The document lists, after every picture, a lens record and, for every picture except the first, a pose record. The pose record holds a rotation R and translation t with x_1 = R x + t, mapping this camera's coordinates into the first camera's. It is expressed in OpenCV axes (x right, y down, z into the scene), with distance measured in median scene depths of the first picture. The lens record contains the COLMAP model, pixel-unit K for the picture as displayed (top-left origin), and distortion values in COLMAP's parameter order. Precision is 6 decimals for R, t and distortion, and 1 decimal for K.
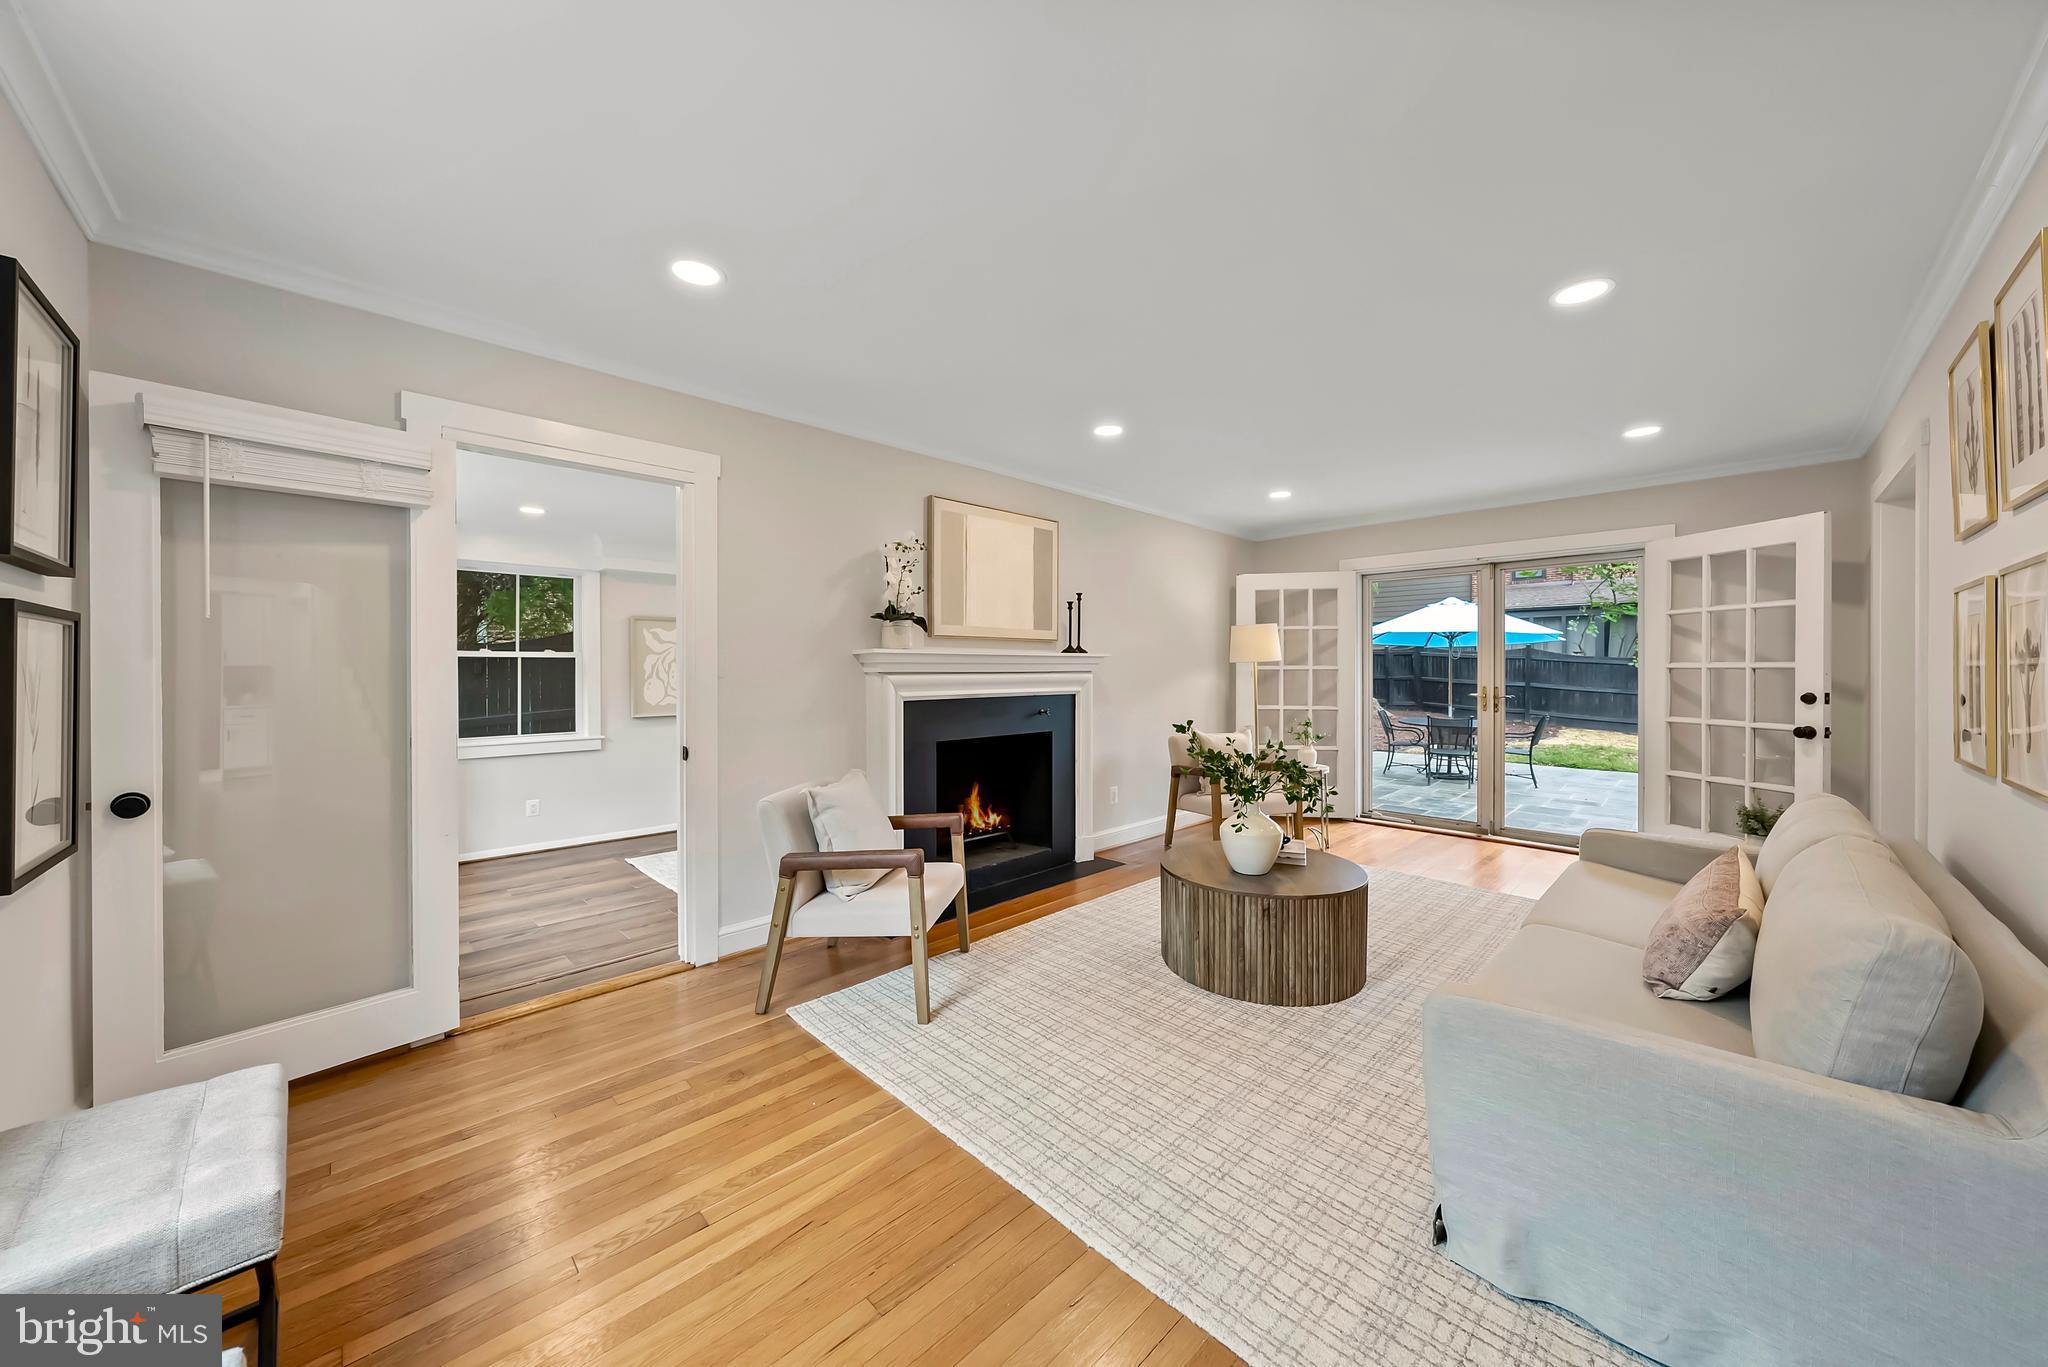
lens RADIAL K [[718.1, 0, 1012.3], [0, 718.1, 678.5], [0, 0, 1]] dist [-0.001845, -0.000192]
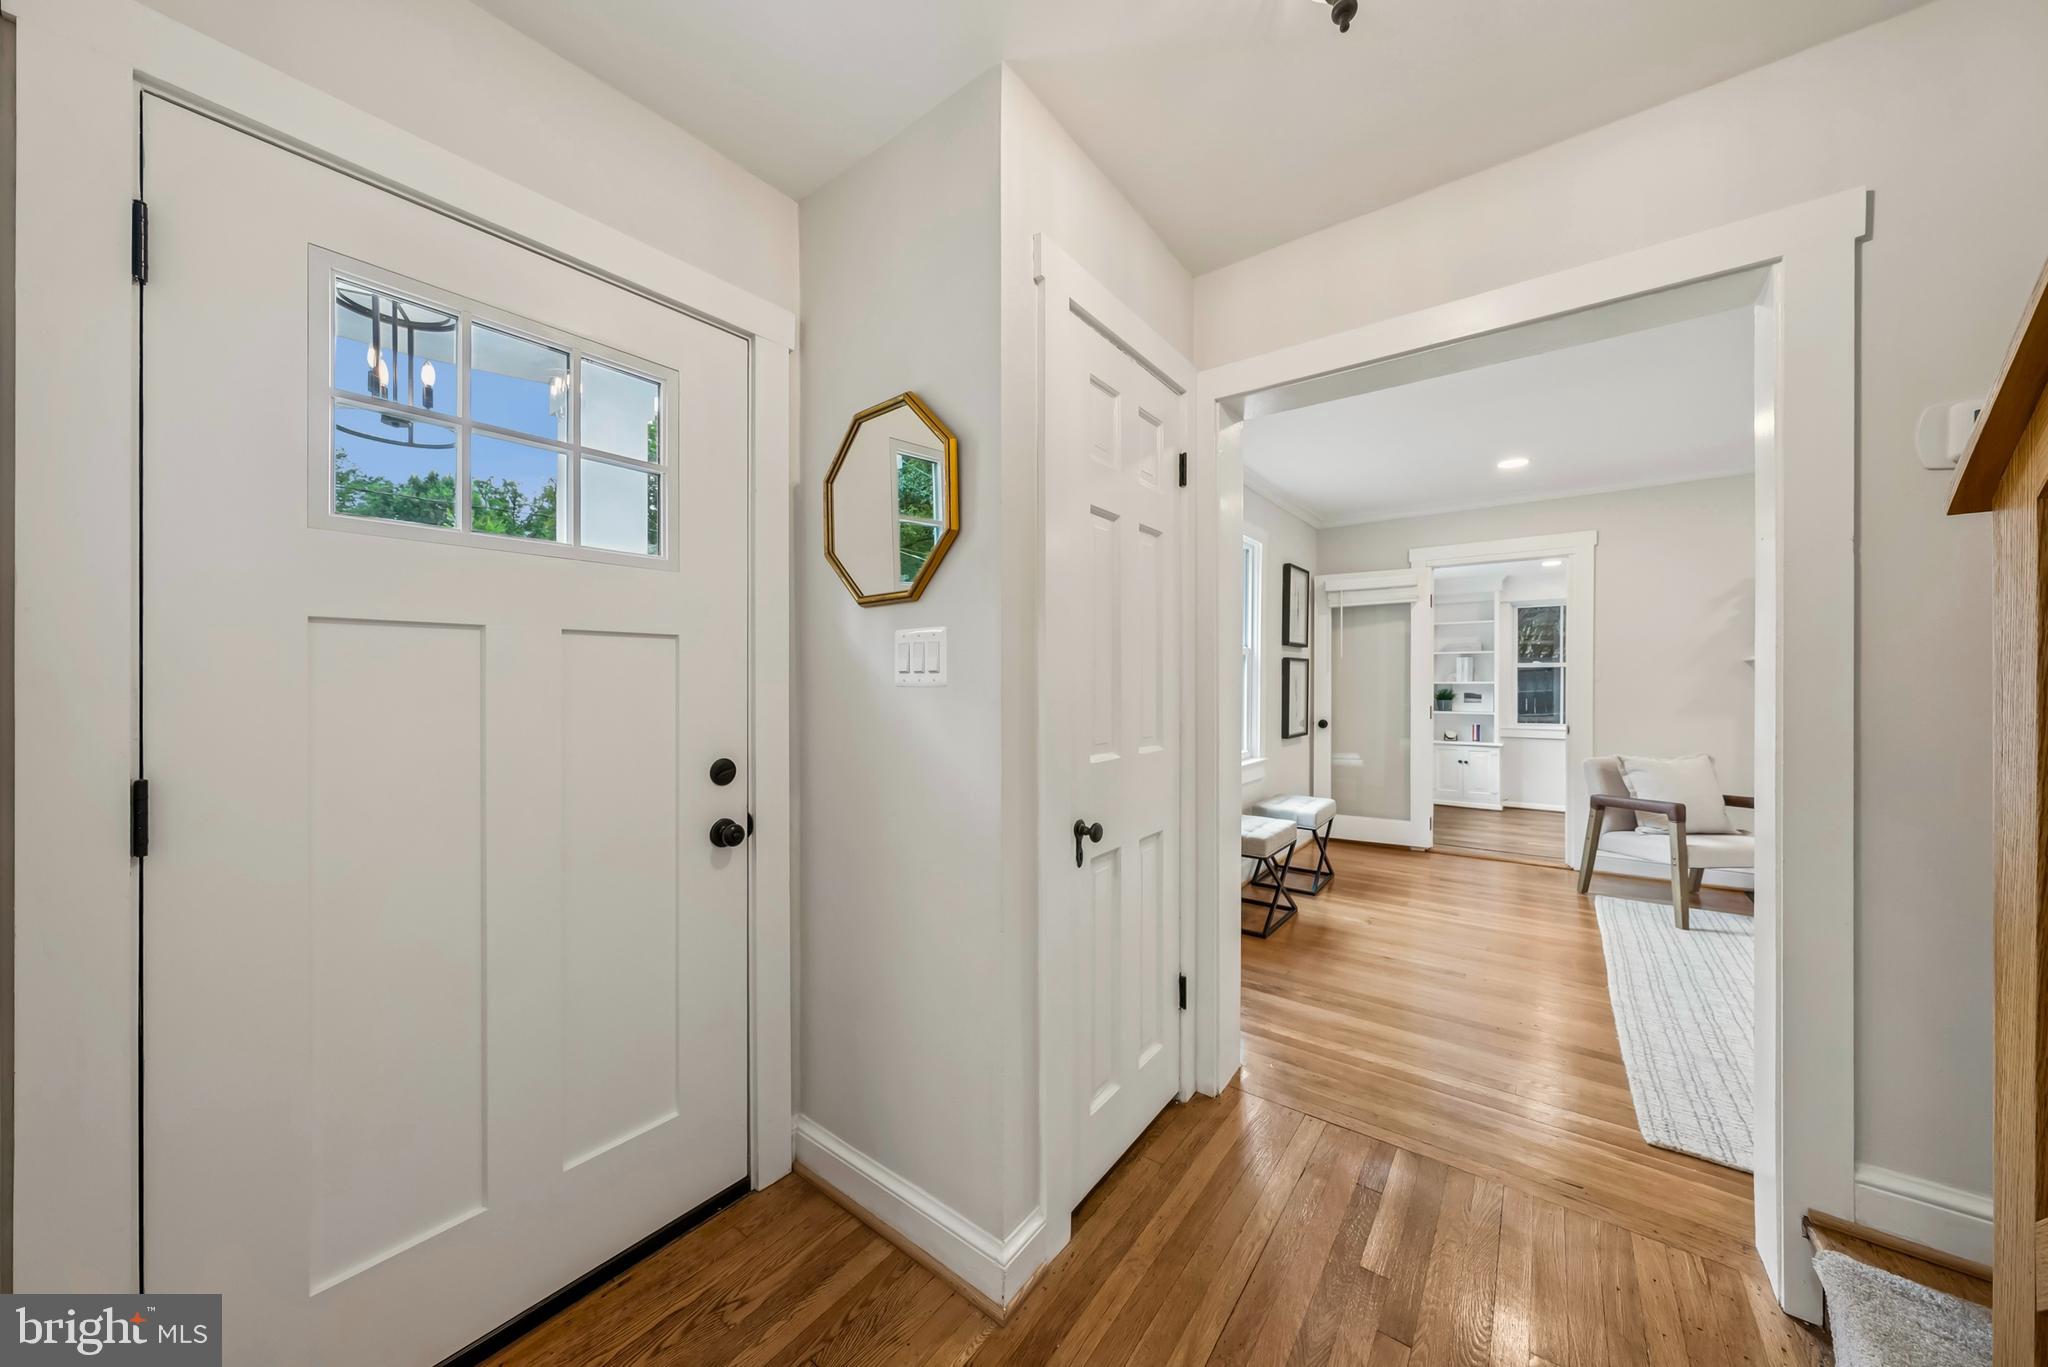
lens RADIAL K [[718.1, 0, 1012.3], [0, 718.1, 678.5], [0, 0, 1]] dist [-0.001845, -0.000192]
pose [[0.157975, 0.000953, -0.987443, 0.759175], [-0.008209, 0.999966, -0.000349, 0.002889], [0.987409, 0.008161, 0.157977, -0.369930]]
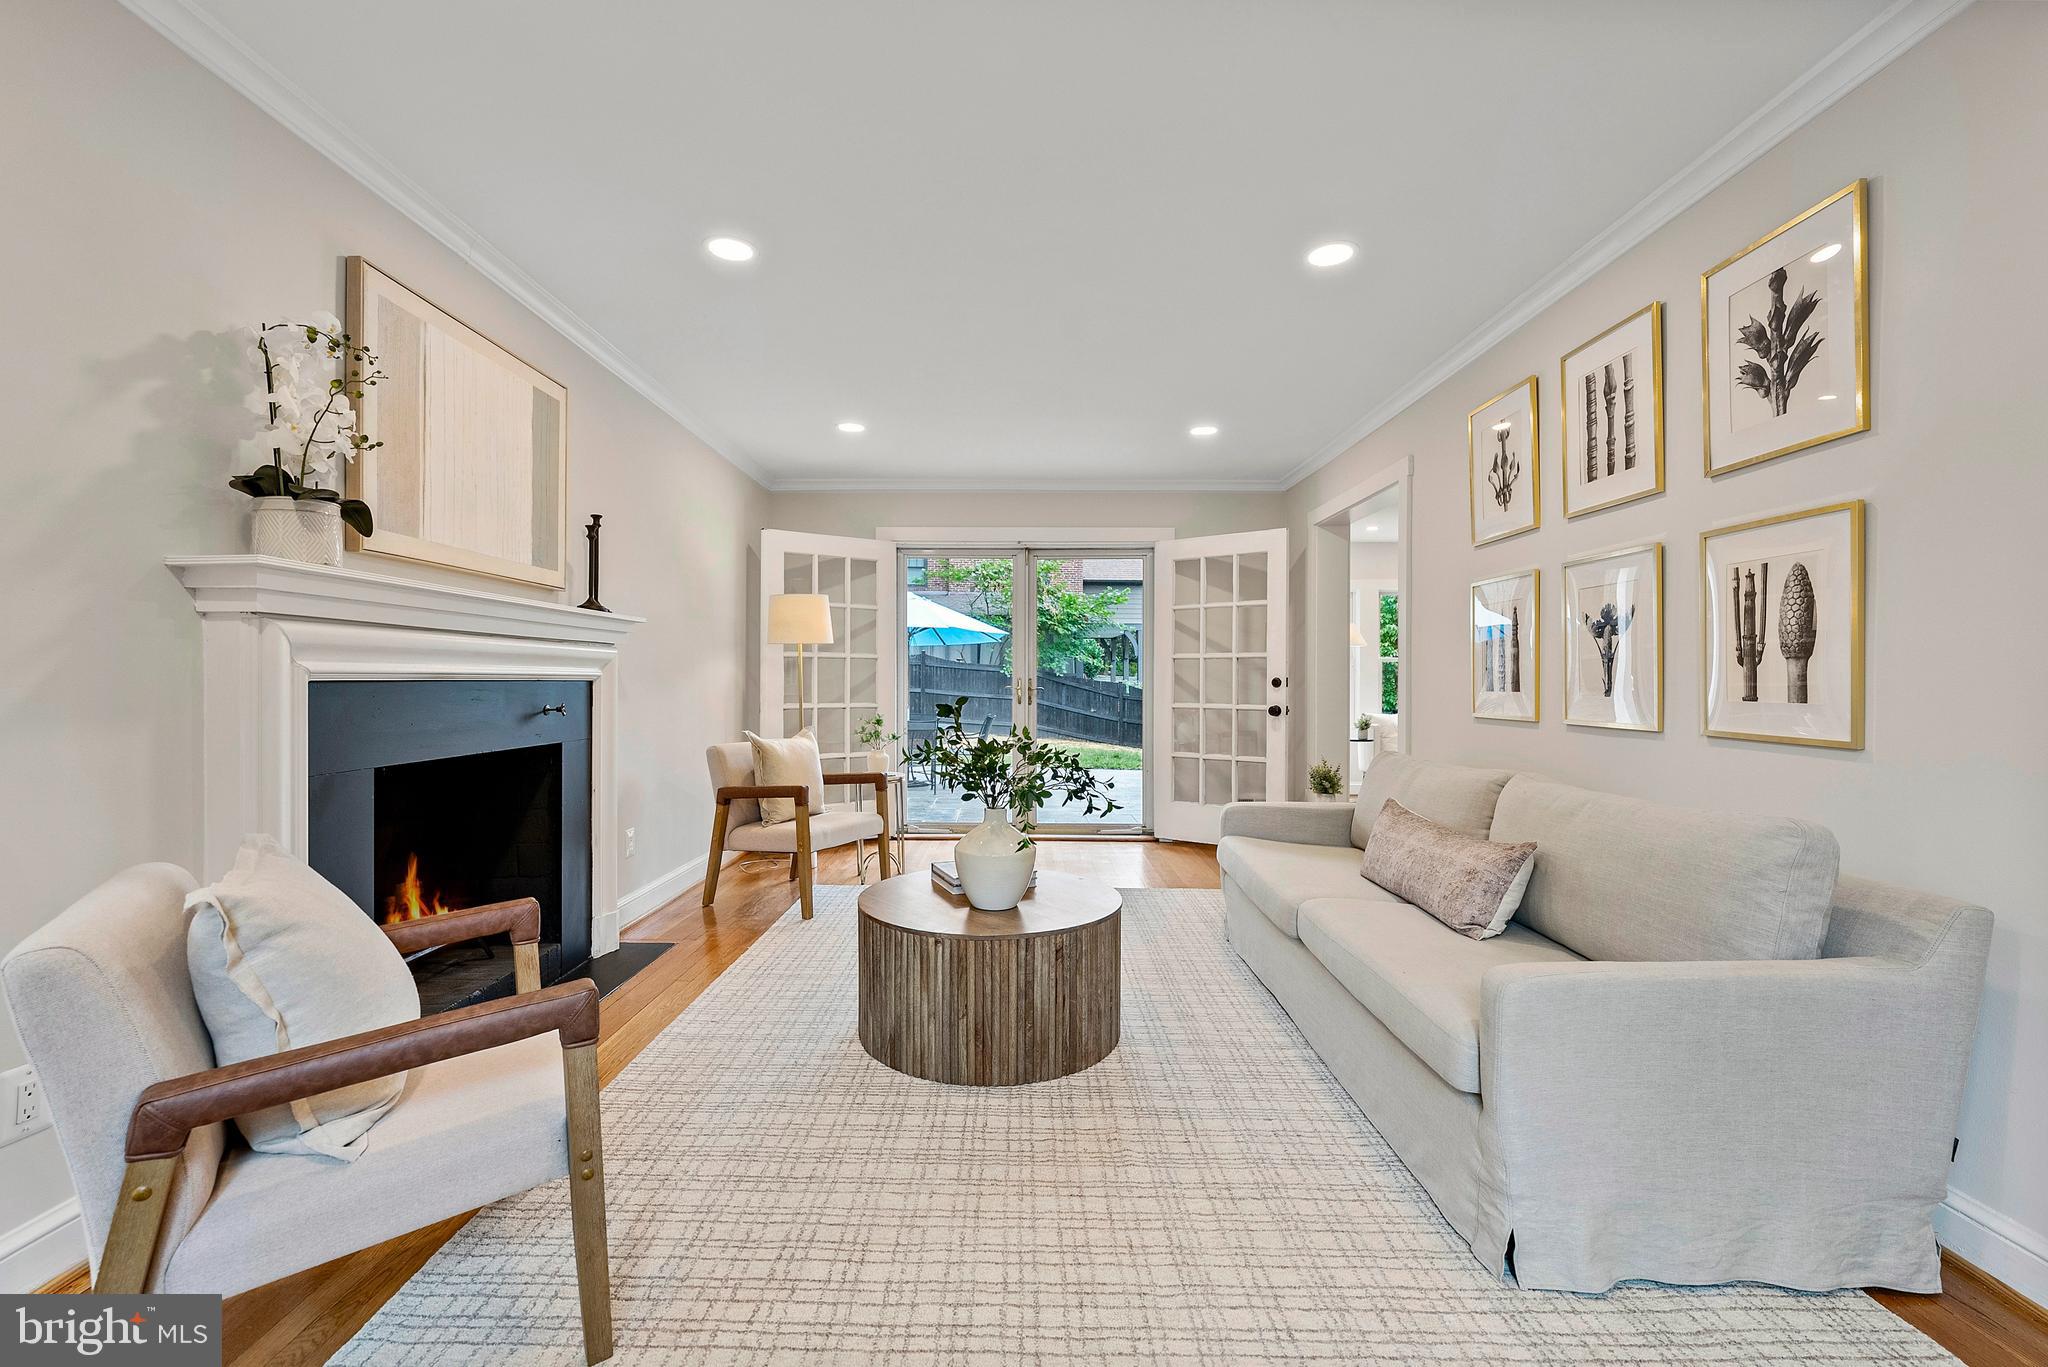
lens RADIAL K [[865.3, 0, 1018.2], [0, 865.3, 686.6], [0, 0, 1]] dist [0.000254, 0.000169]
pose [[0.699721, 0.000504, 0.714416, -0.239482], [0.003010, 0.999989, -0.003653, 0.040498], [-0.714410, 0.004706, 0.699711, 0.306279]]
